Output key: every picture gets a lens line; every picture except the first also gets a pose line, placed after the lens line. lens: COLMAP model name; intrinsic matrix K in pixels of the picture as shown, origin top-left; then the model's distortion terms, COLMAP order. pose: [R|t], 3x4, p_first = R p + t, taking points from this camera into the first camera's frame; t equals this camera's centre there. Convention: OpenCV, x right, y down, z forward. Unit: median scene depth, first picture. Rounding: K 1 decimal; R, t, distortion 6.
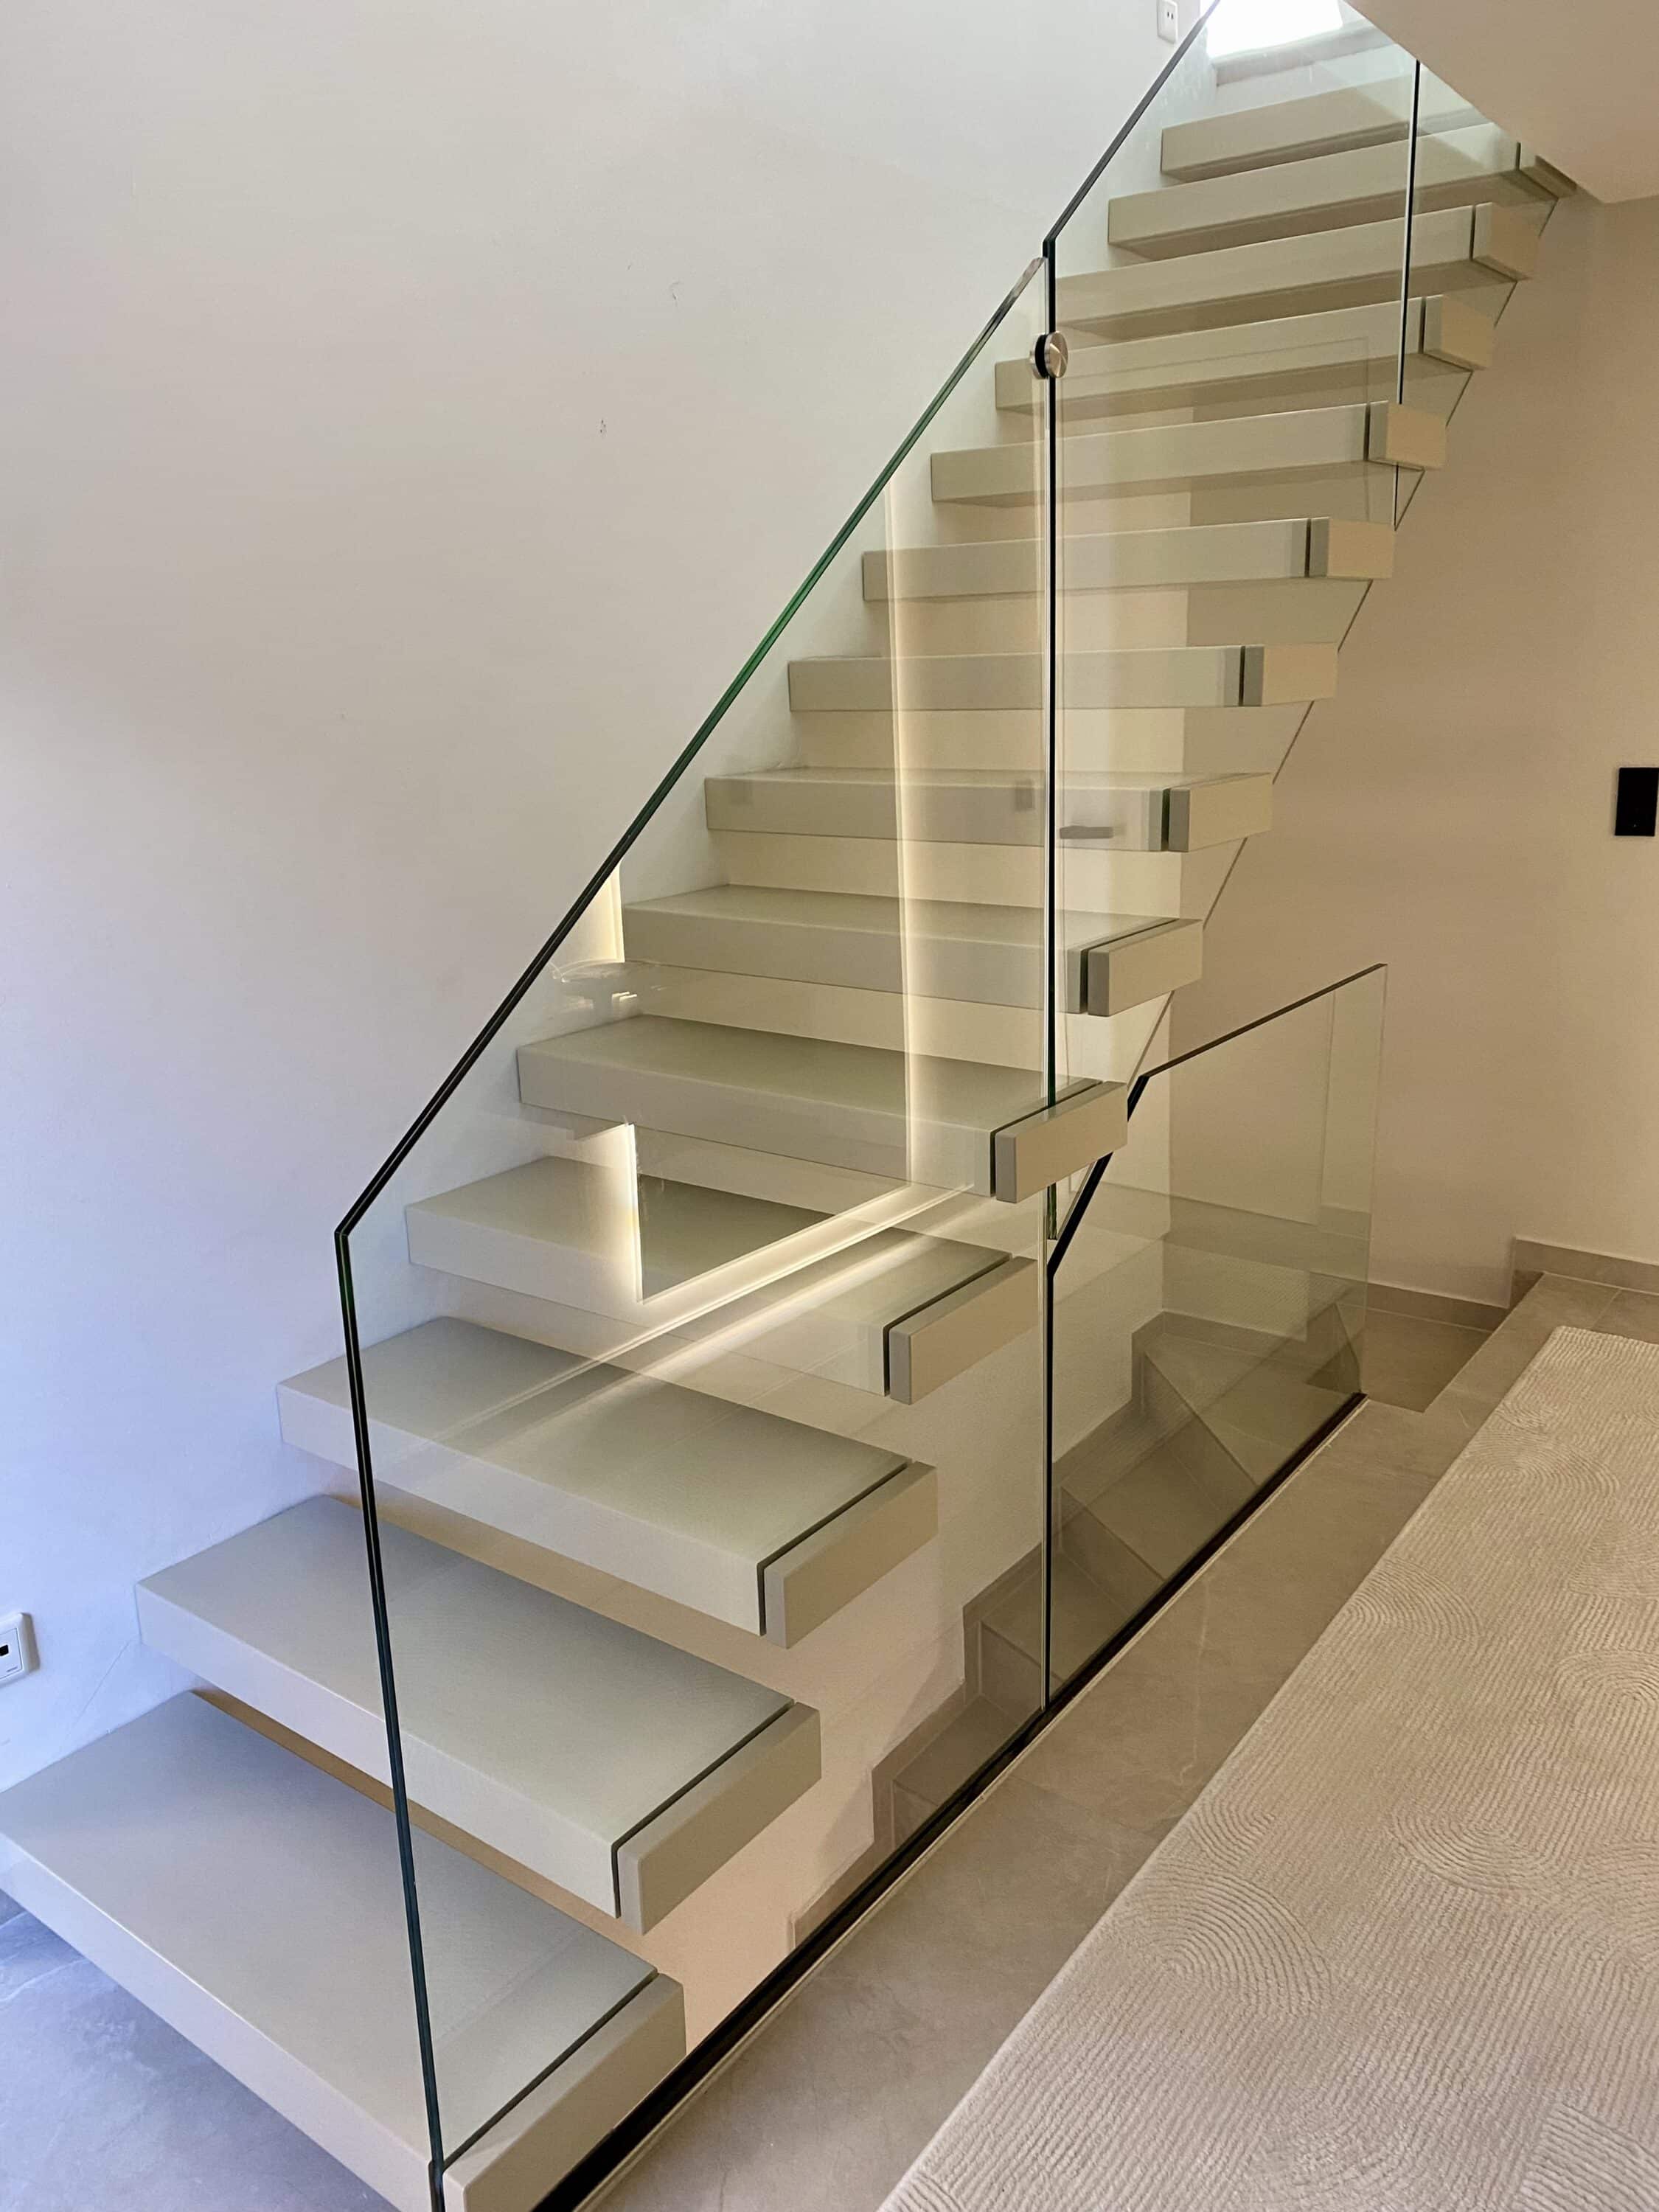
lens RADIAL K [[1685.1, 0, 806.7], [0, 1685.1, 1102.0], [0, 0, 1]] dist [0.013480, -0.003350]
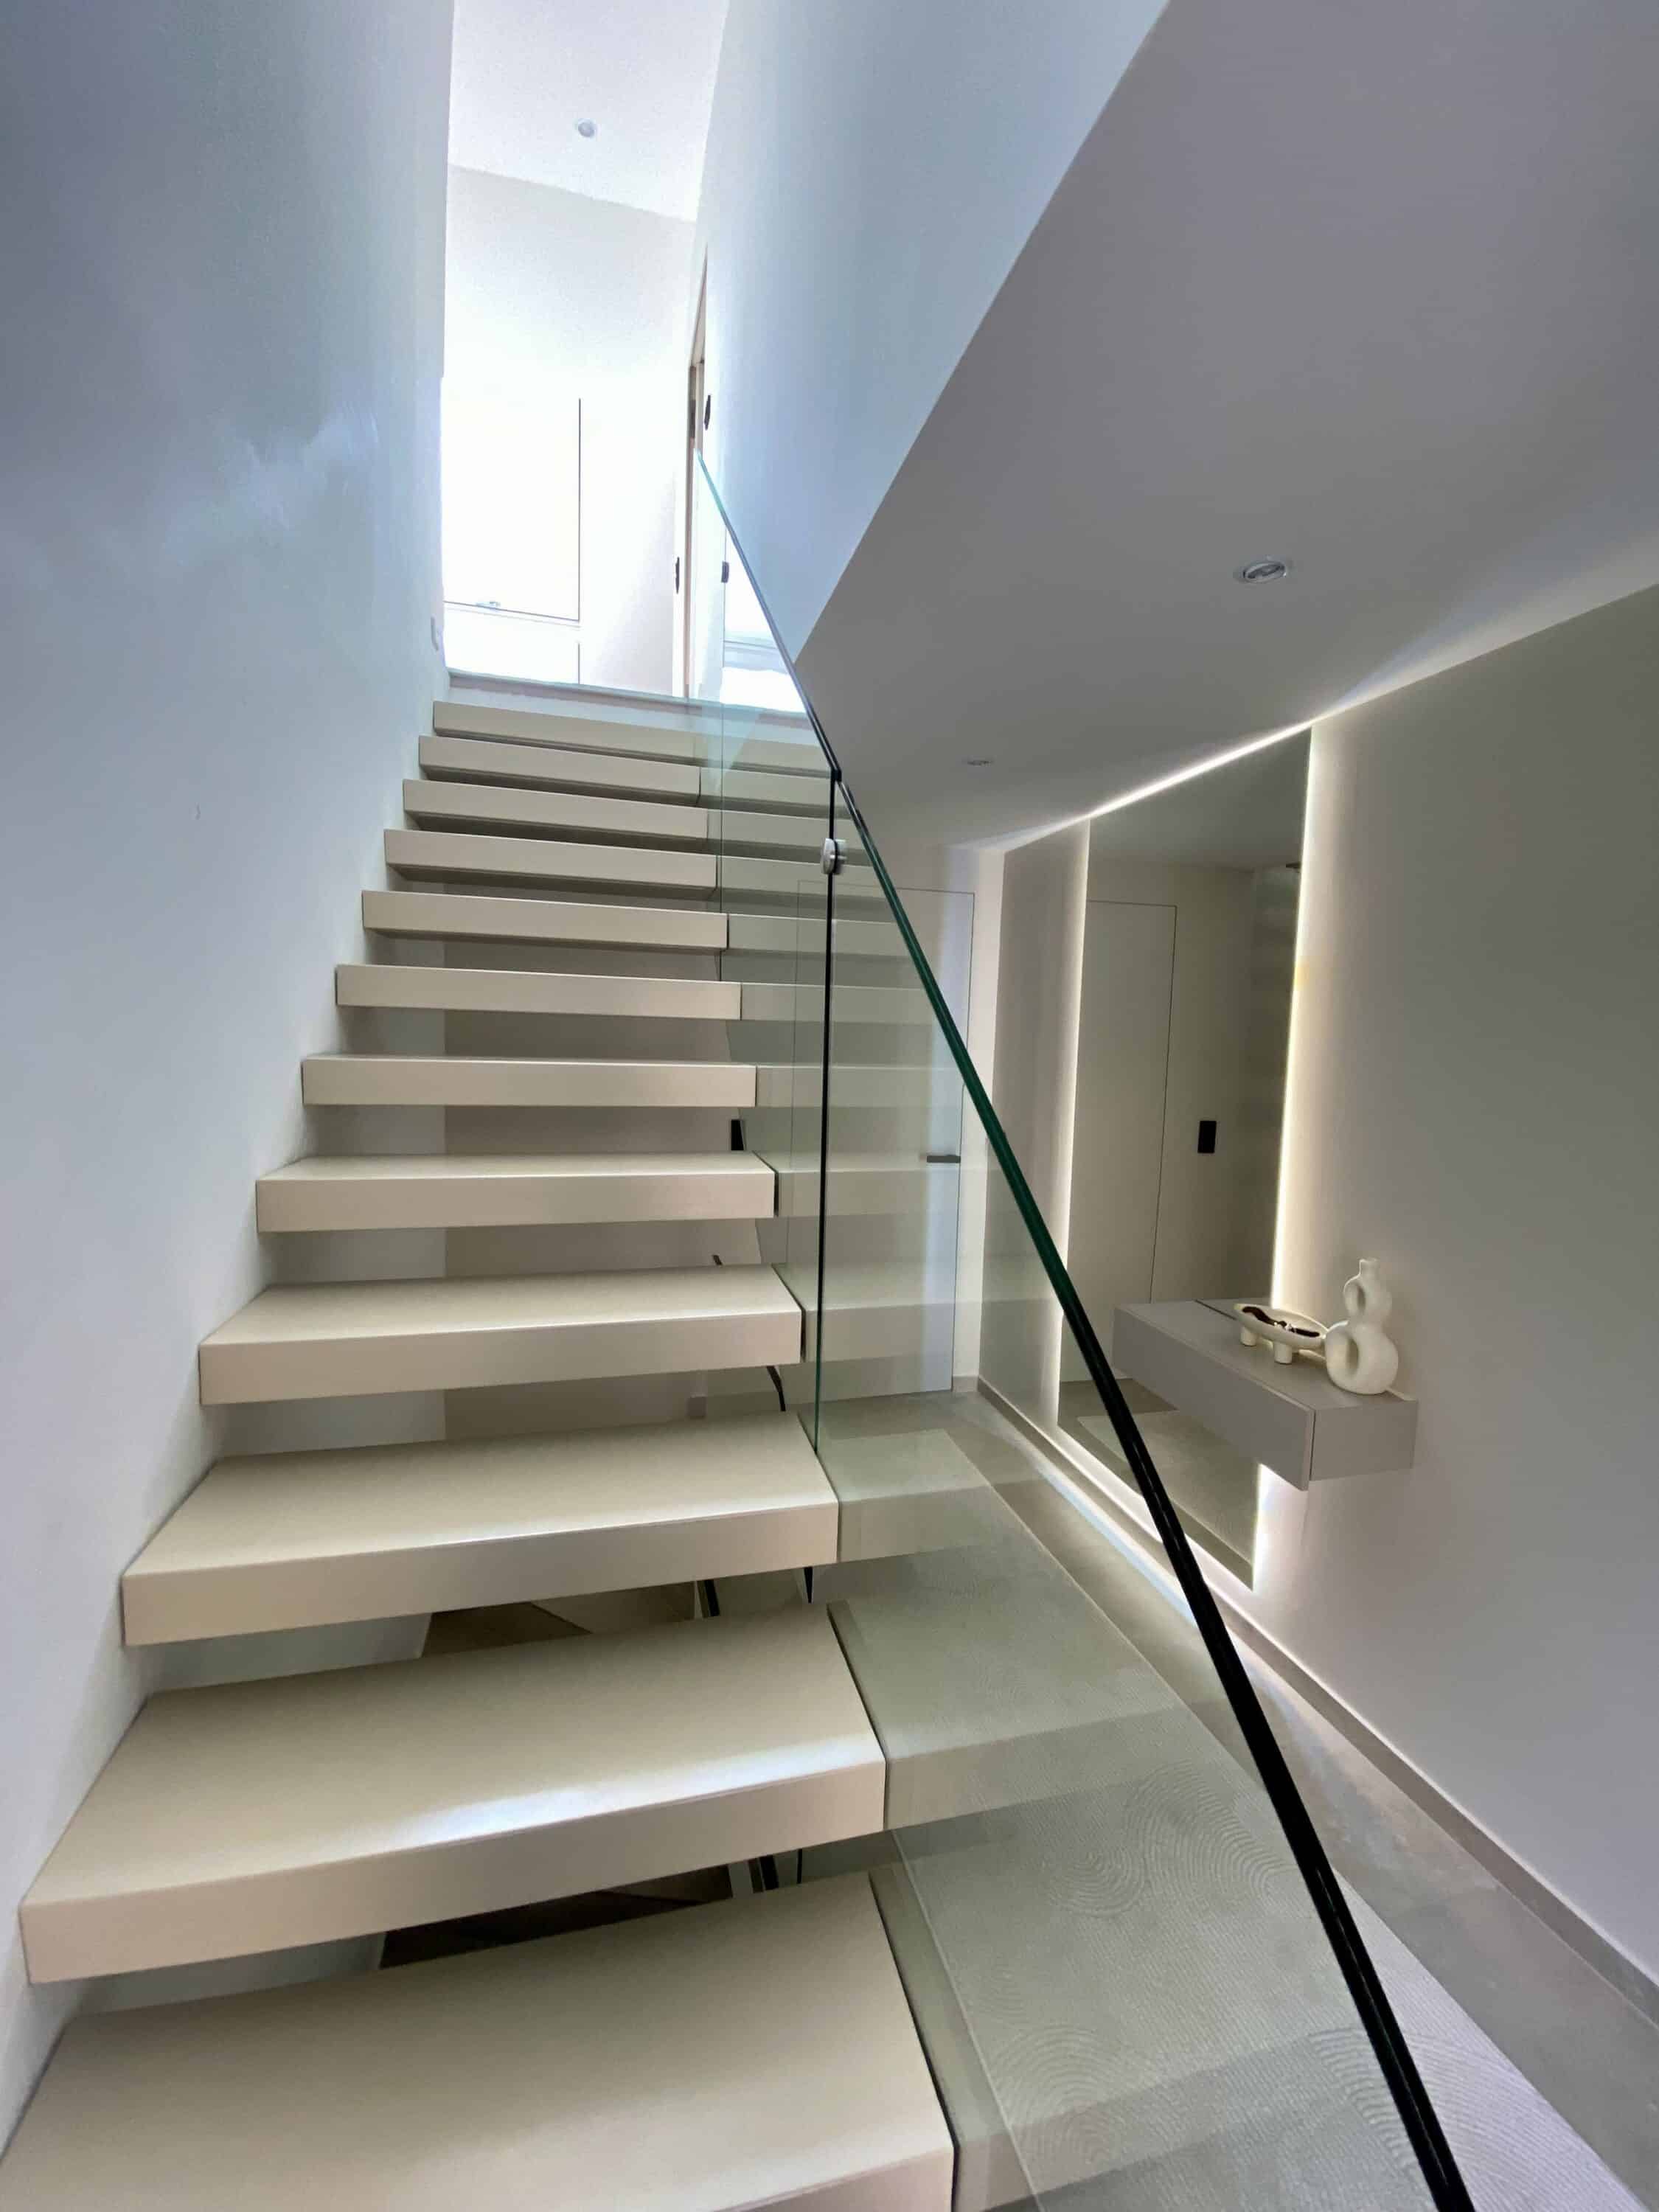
lens RADIAL K [[893.3, 0, 831.1], [0, 893.3, 1094.2], [0, 0, 1]] dist [0.006627, -0.011840]
pose [[0.612826, -0.009941, 0.790155, -0.328571], [0.153027, 0.982486, -0.106324, -0.171422], [-0.775259, 0.186073, 0.603614, 0.544114]]
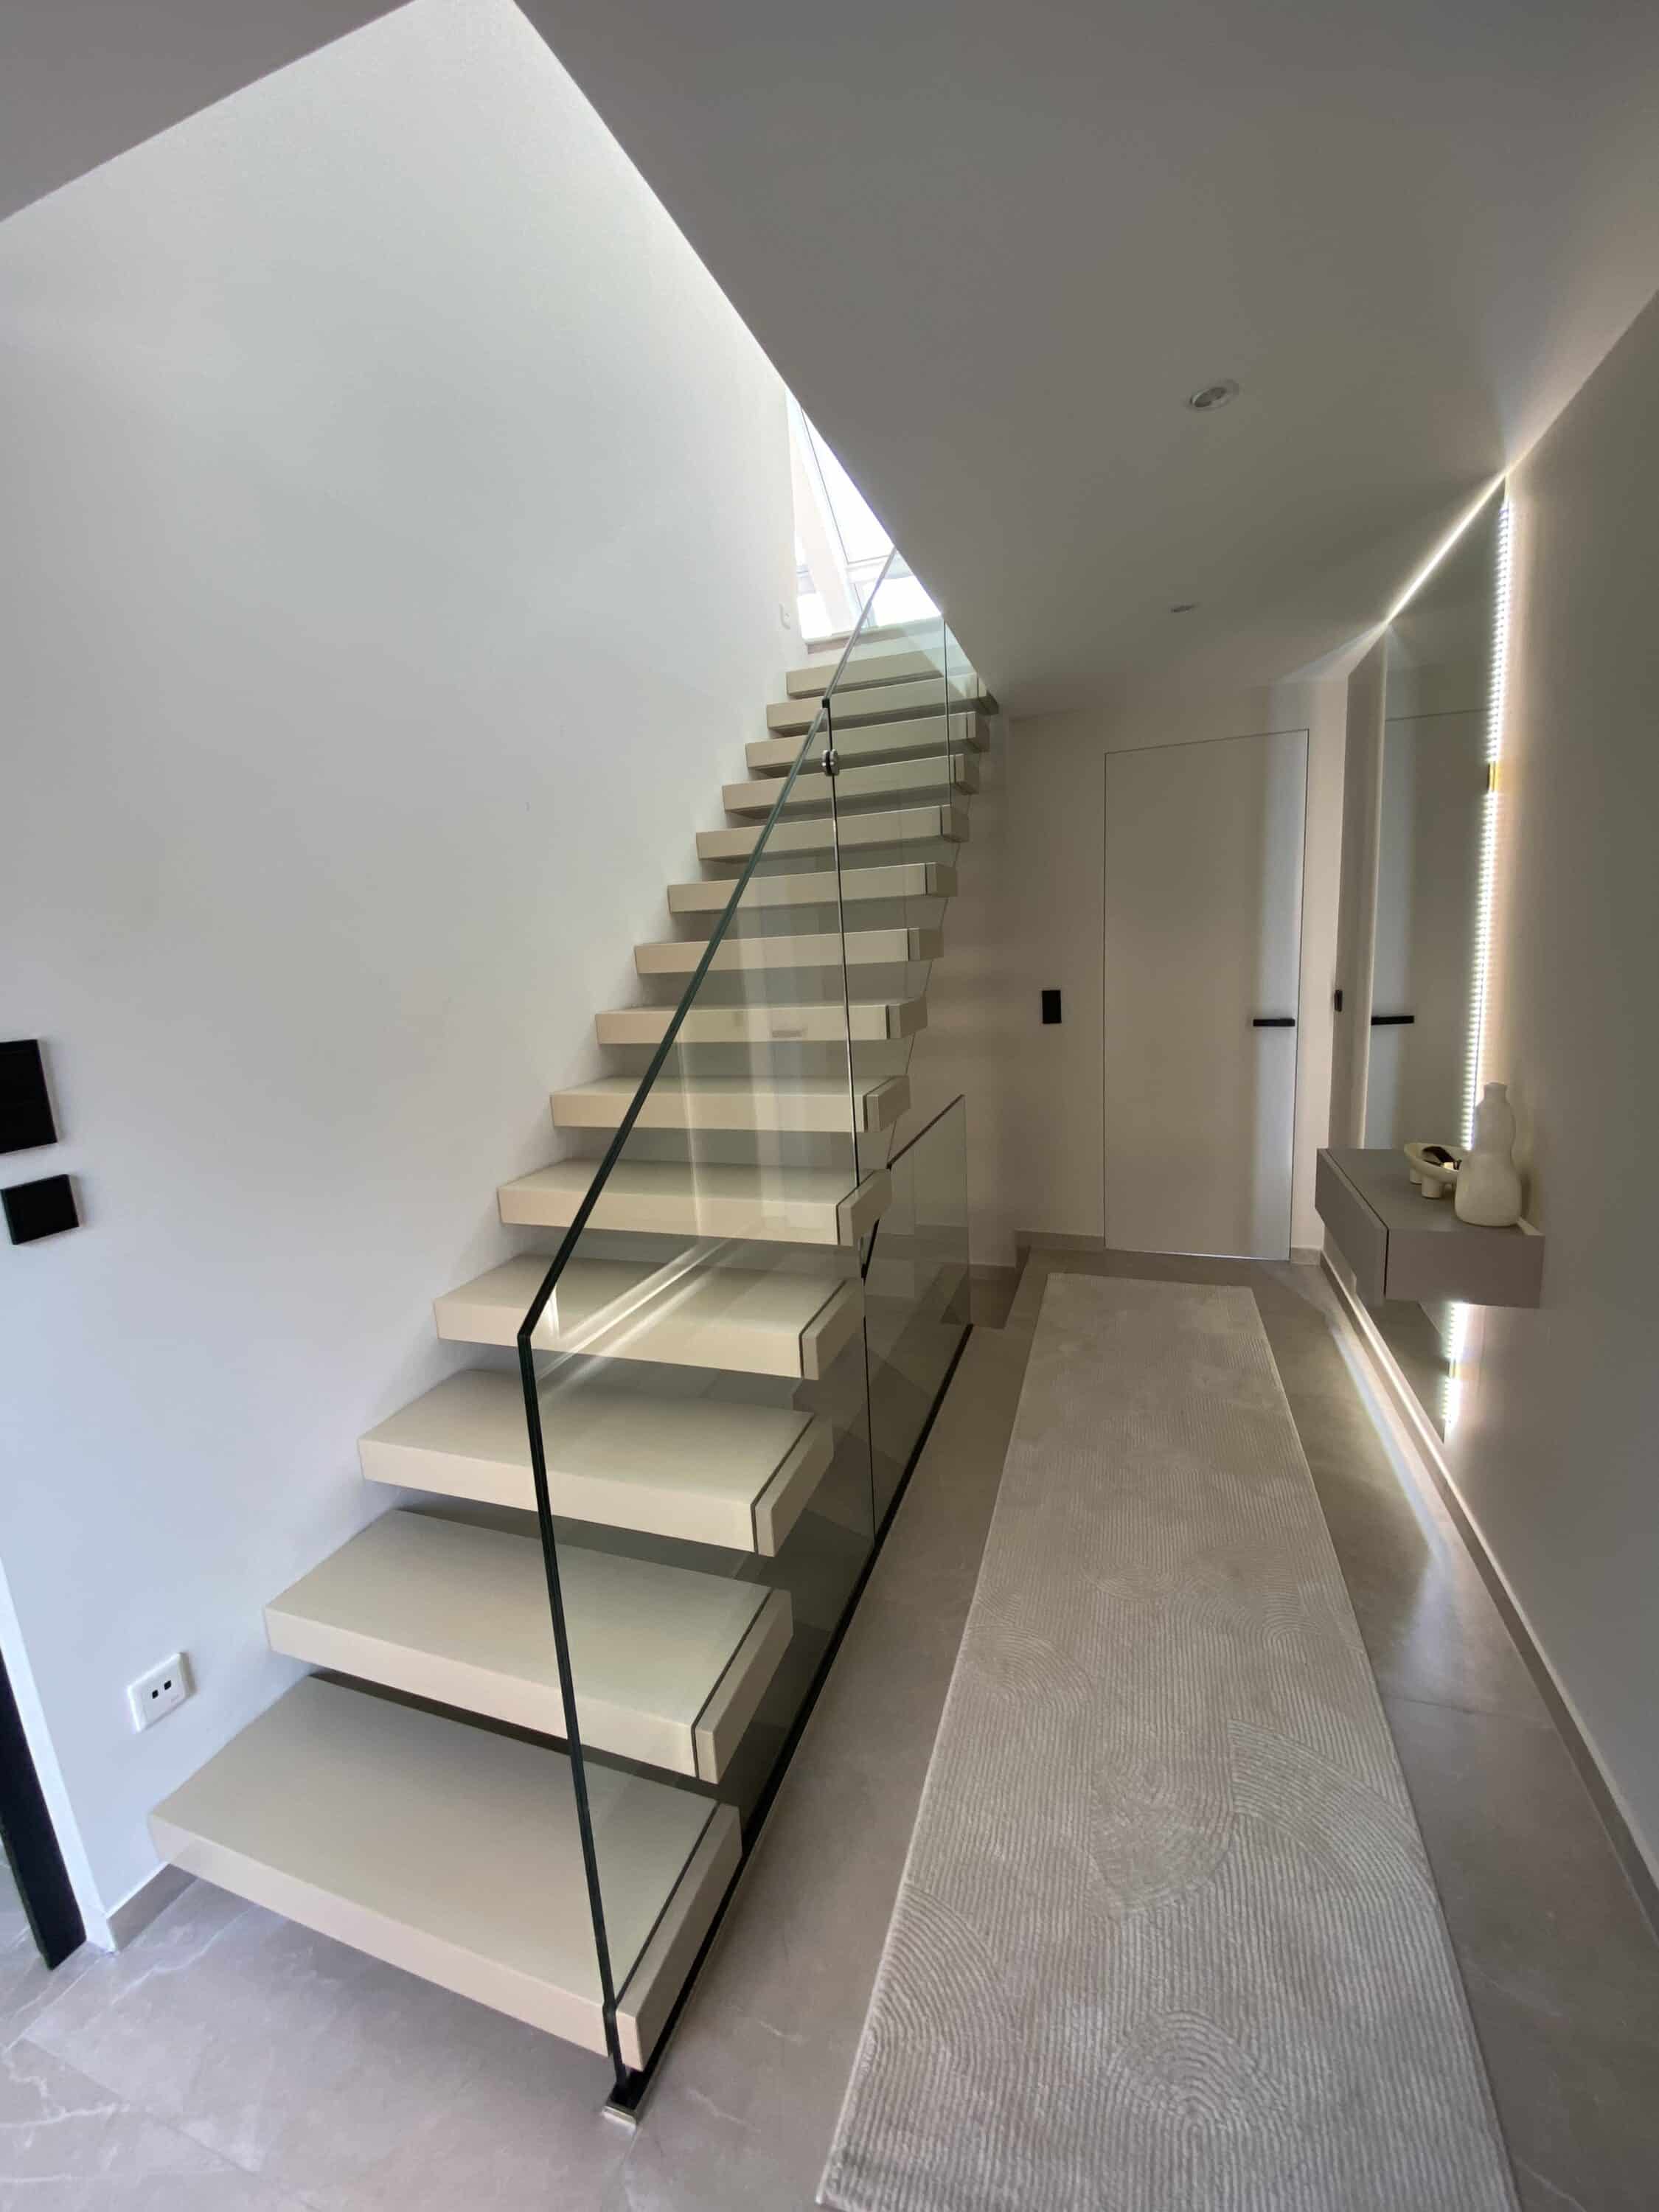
lens RADIAL K [[893.3, 0, 832.9], [0, 893.3, 1102.6], [0, 0, 1]] dist [0.006627, -0.011840]
pose [[0.949846, -0.076839, 0.303130, -0.140079], [0.104235, 0.991703, -0.075234, -0.017572], [-0.294834, 0.103057, 0.949975, 0.127244]]
